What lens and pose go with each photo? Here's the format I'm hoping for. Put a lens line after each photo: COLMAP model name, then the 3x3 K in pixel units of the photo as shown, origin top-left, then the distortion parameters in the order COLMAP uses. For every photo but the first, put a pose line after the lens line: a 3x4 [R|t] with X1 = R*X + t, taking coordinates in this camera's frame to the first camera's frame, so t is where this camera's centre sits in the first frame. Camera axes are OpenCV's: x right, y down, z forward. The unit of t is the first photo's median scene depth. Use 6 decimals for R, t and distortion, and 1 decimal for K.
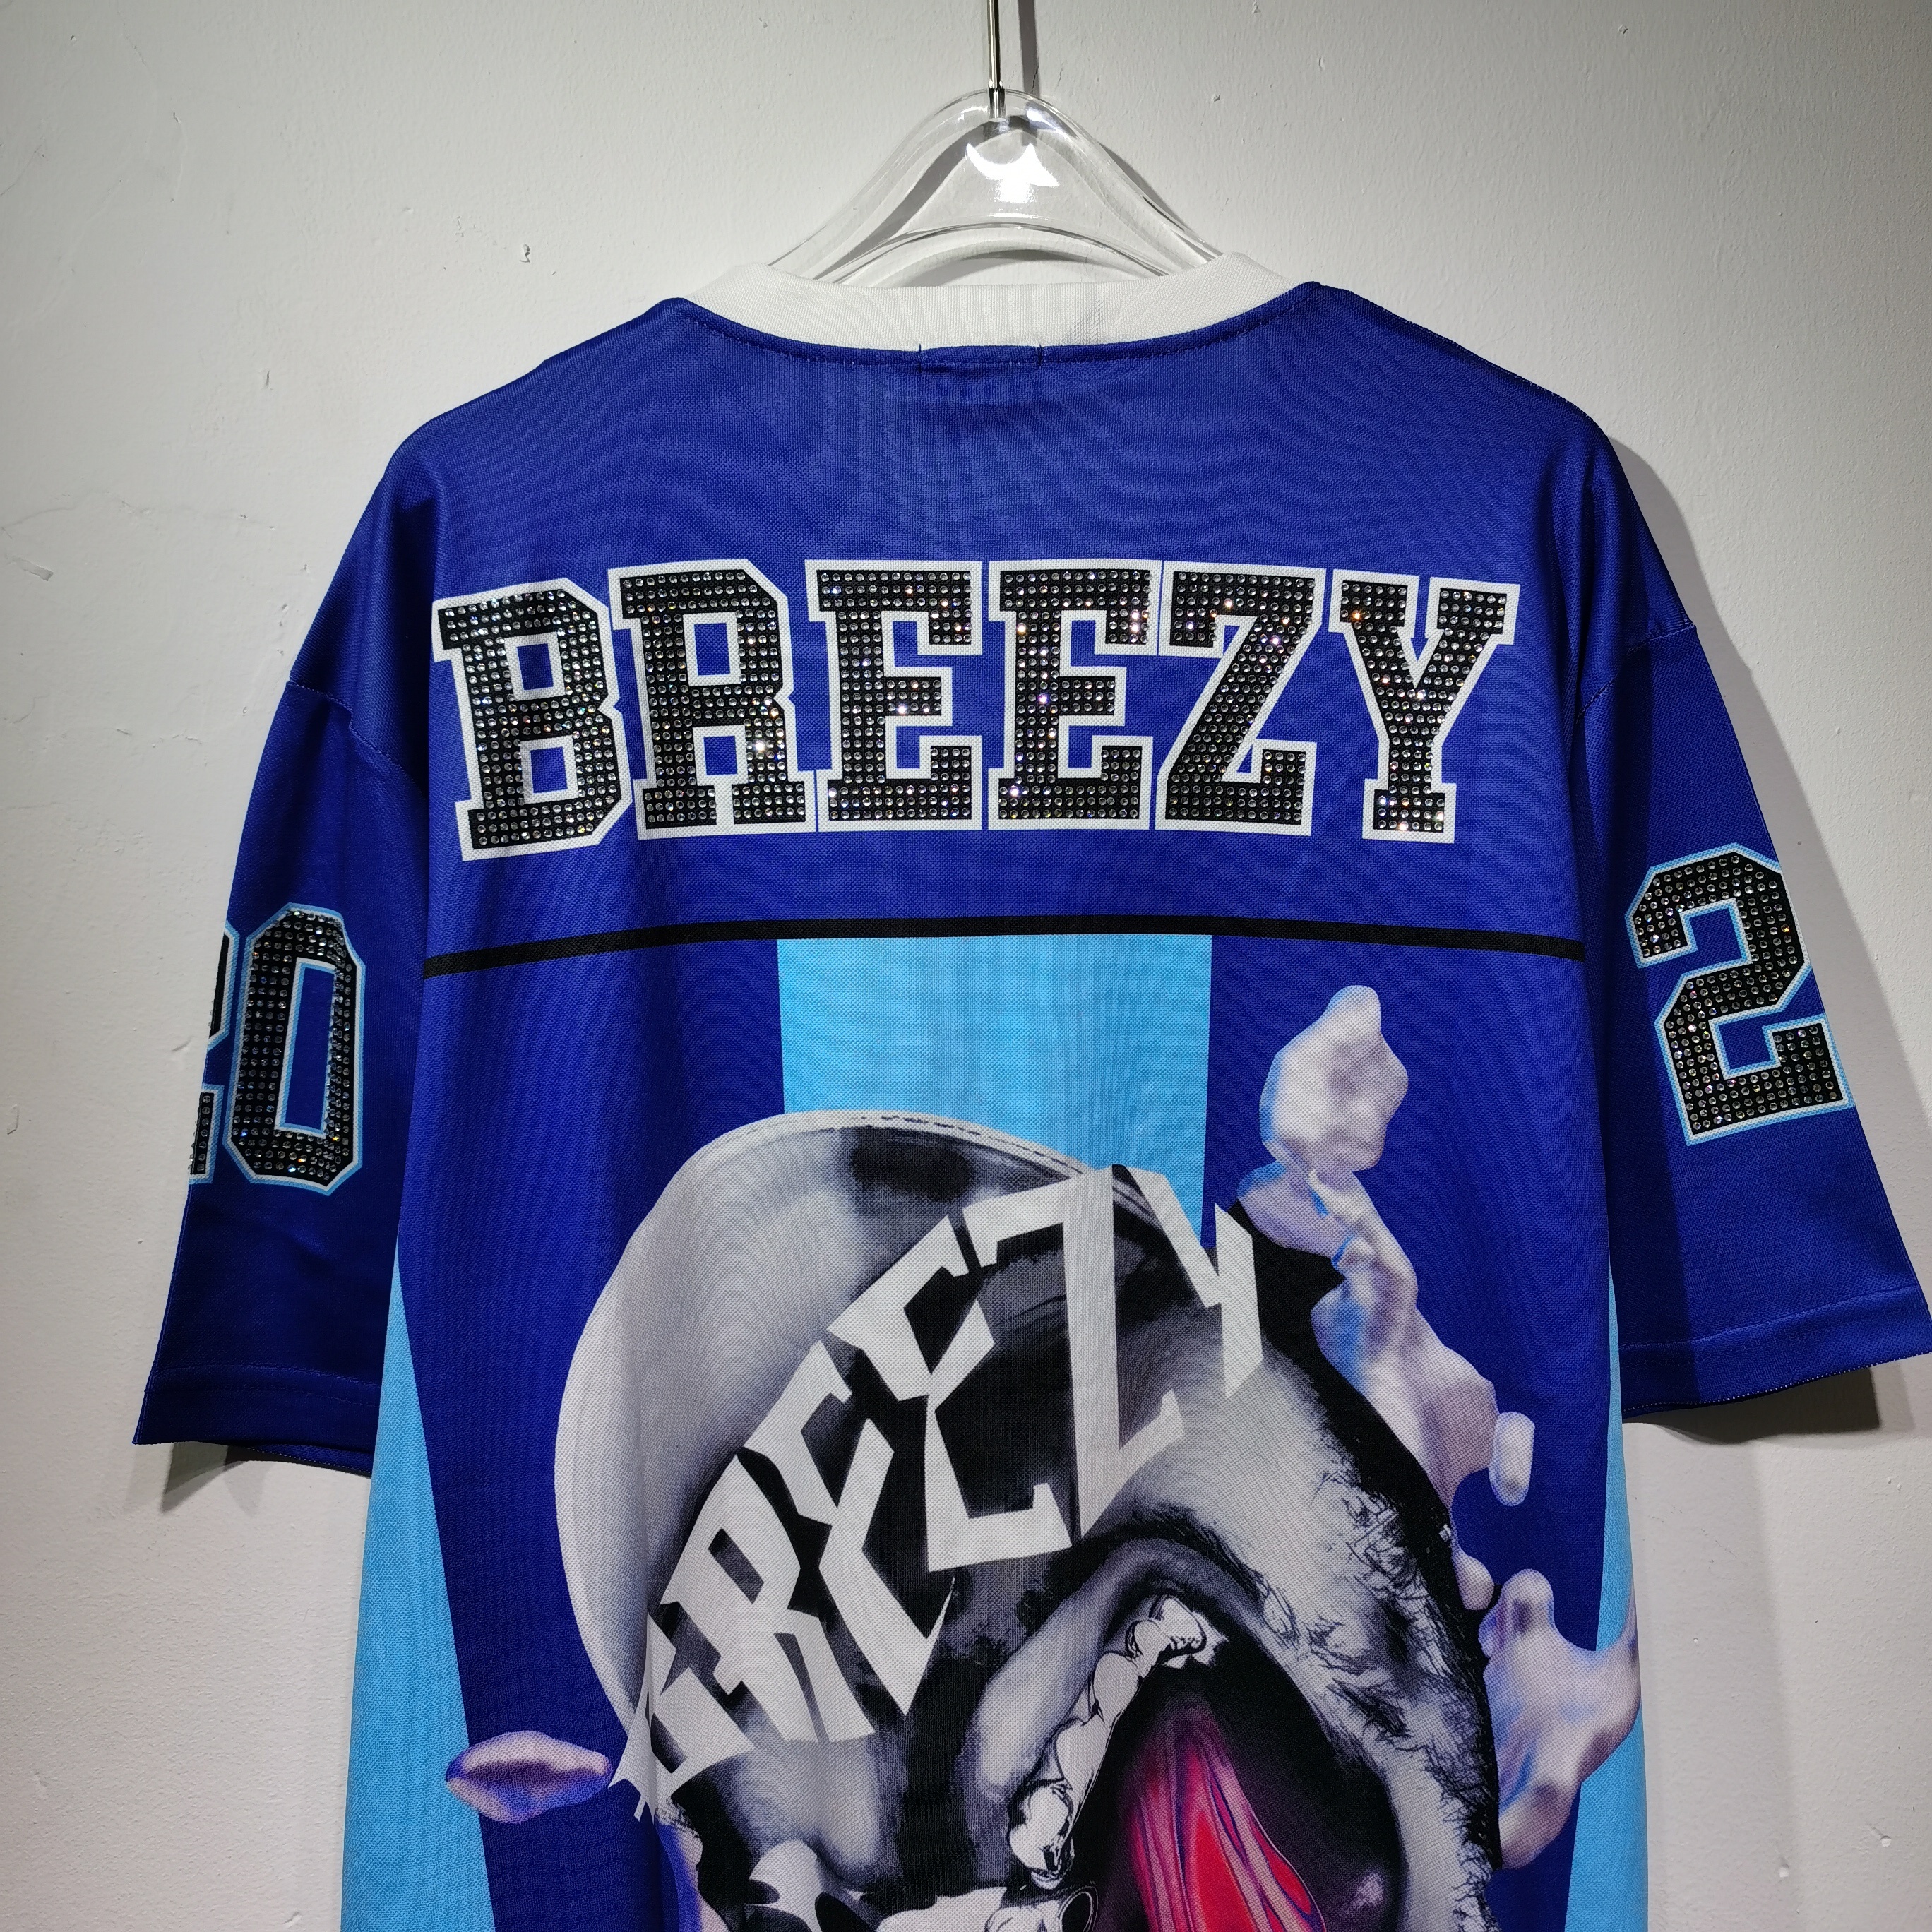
lens RADIAL K [[2003.0, 0, 965.7], [0, 2003.0, 965.5], [0, 0, 1]] dist [0.009100, 0.000000]
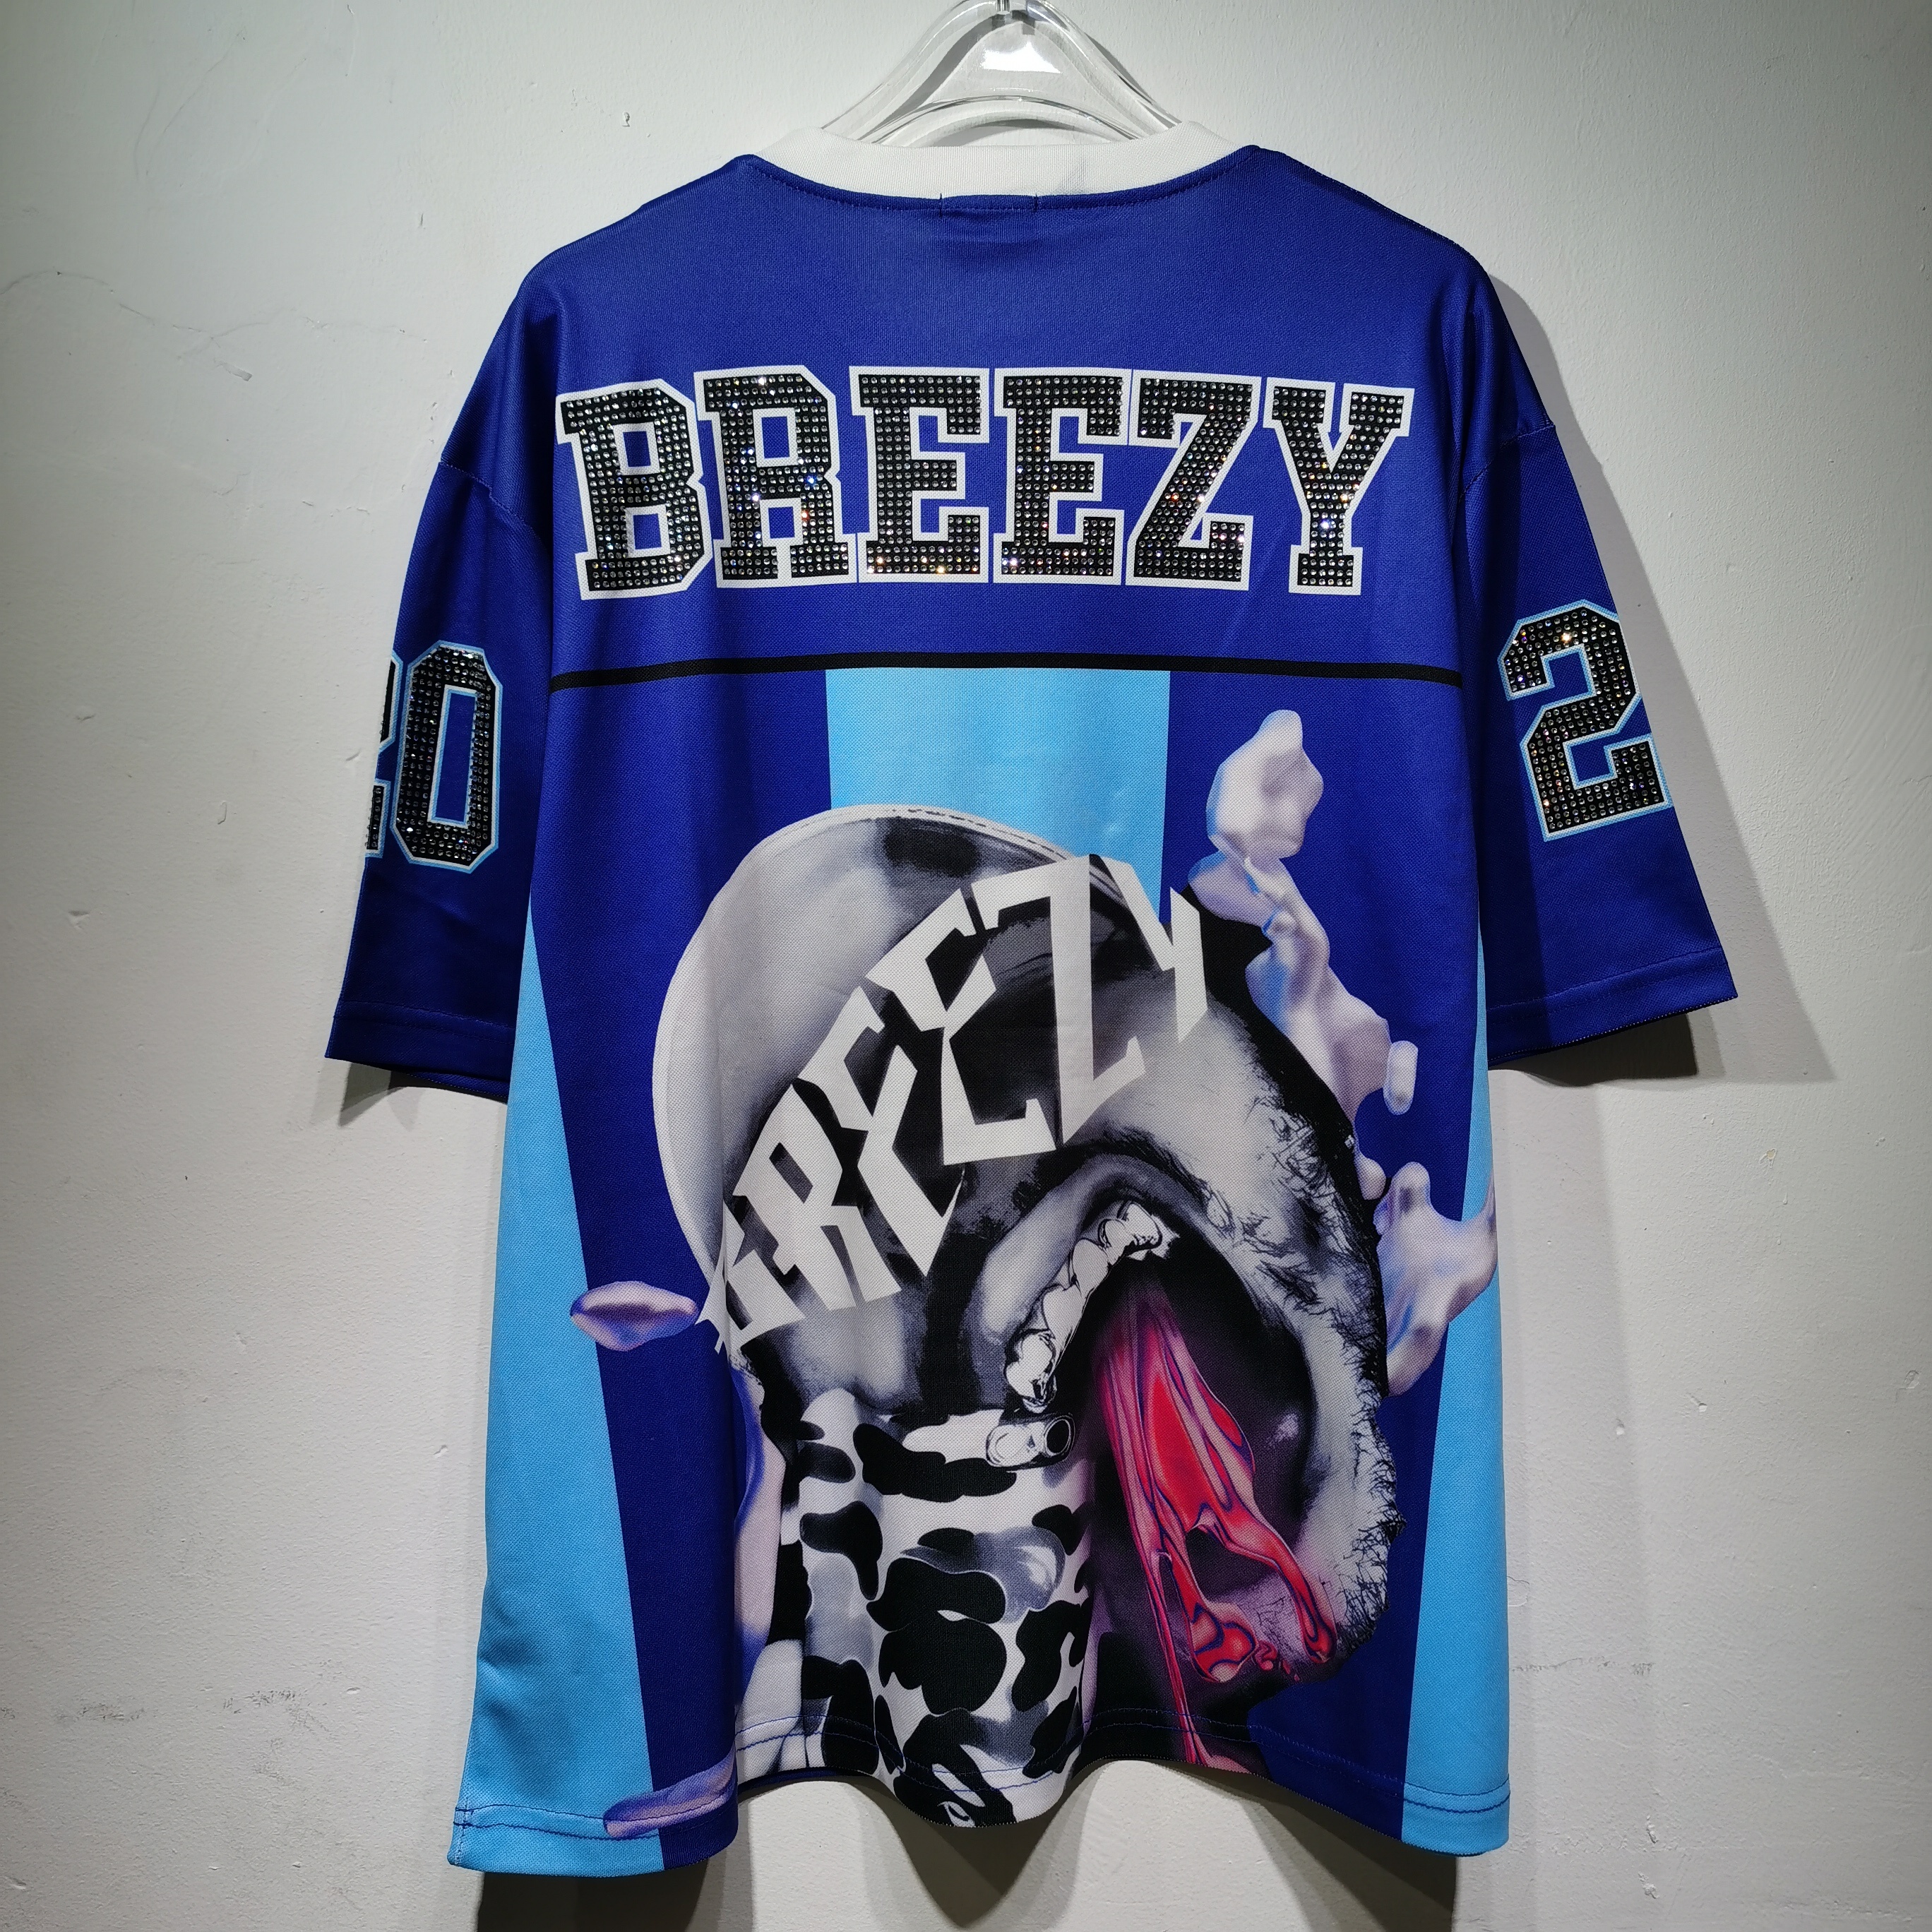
lens RADIAL K [[2003.0, 0, 965.8], [0, 2003.0, 975.0], [0, 0, 1]] dist [0.009100, 0.000000]
pose [[0.999978, 0.003900, 0.005419, -0.011852], [-0.004060, 0.999546, 0.029849, 0.141763], [-0.005300, -0.029871, 0.999540, -0.272142]]
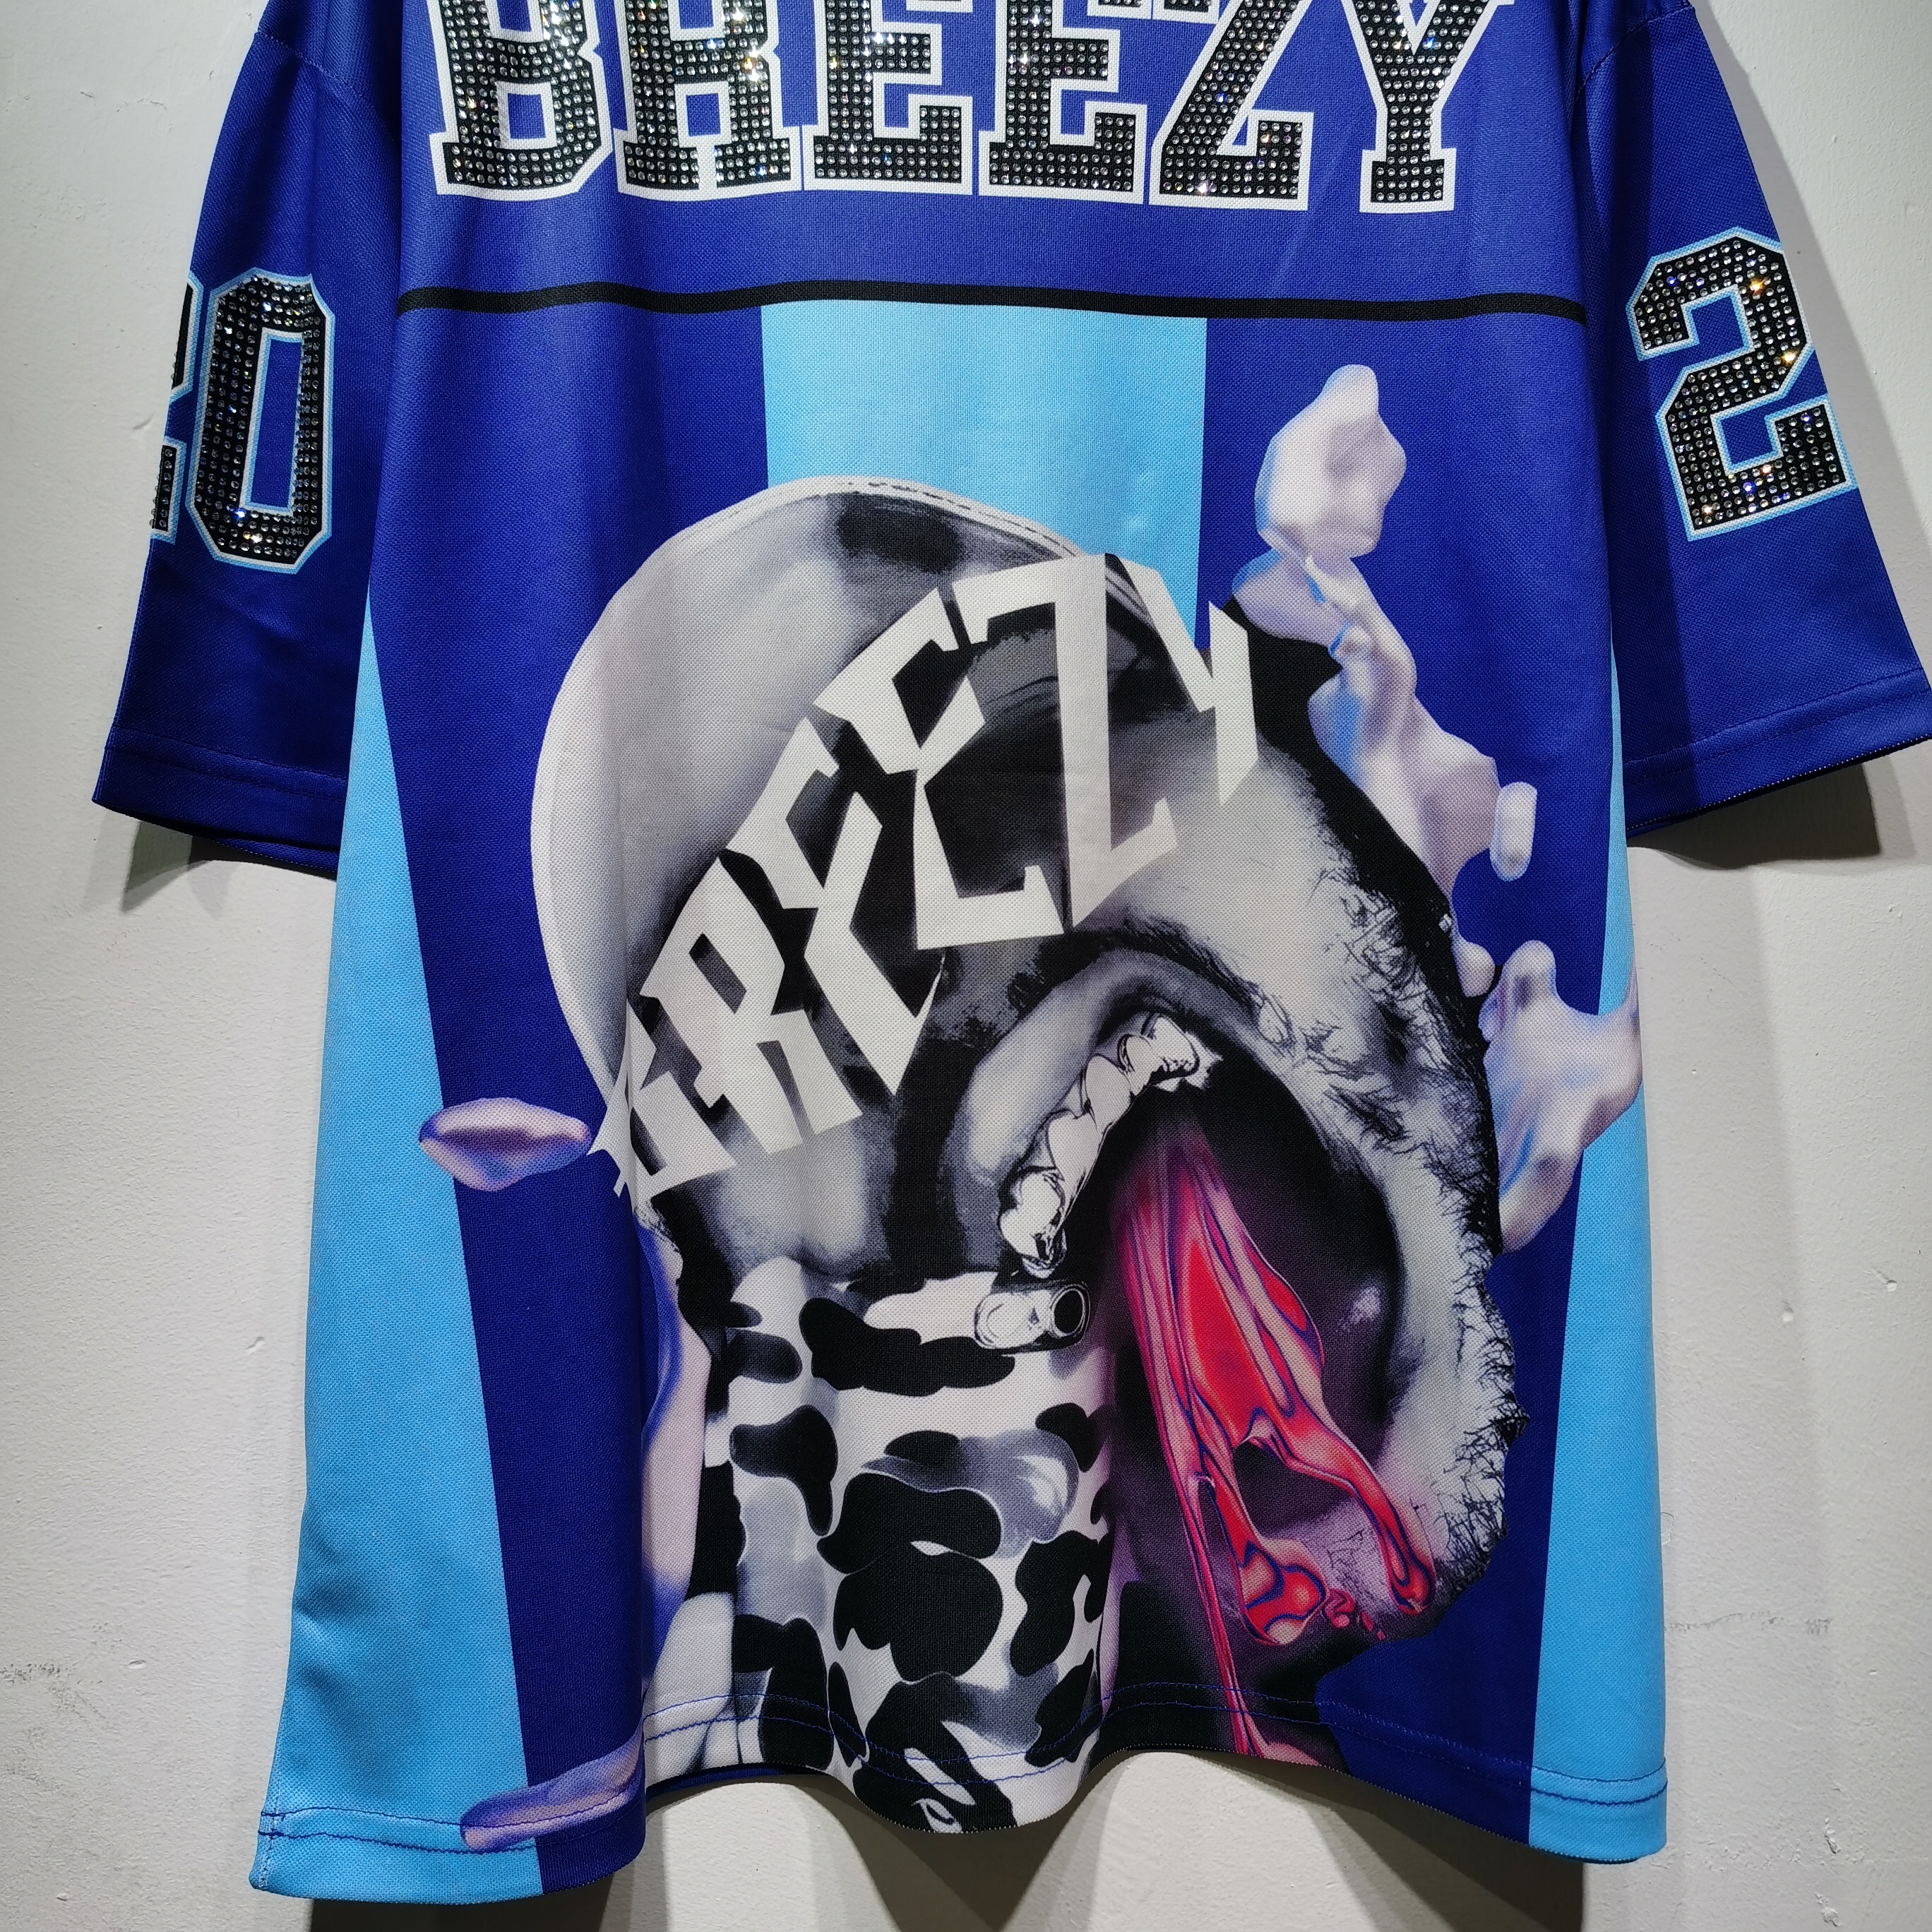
lens RADIAL K [[2036.7, 0, 975.3], [0, 2036.7, 973.7], [0, 0, 1]] dist [0.007038, 0.000000]
pose [[0.999725, 0.000500, 0.023434, -0.013419], [-0.000316, 0.999969, -0.007834, 0.319259], [-0.023437, 0.007824, 0.999695, 0.011320]]
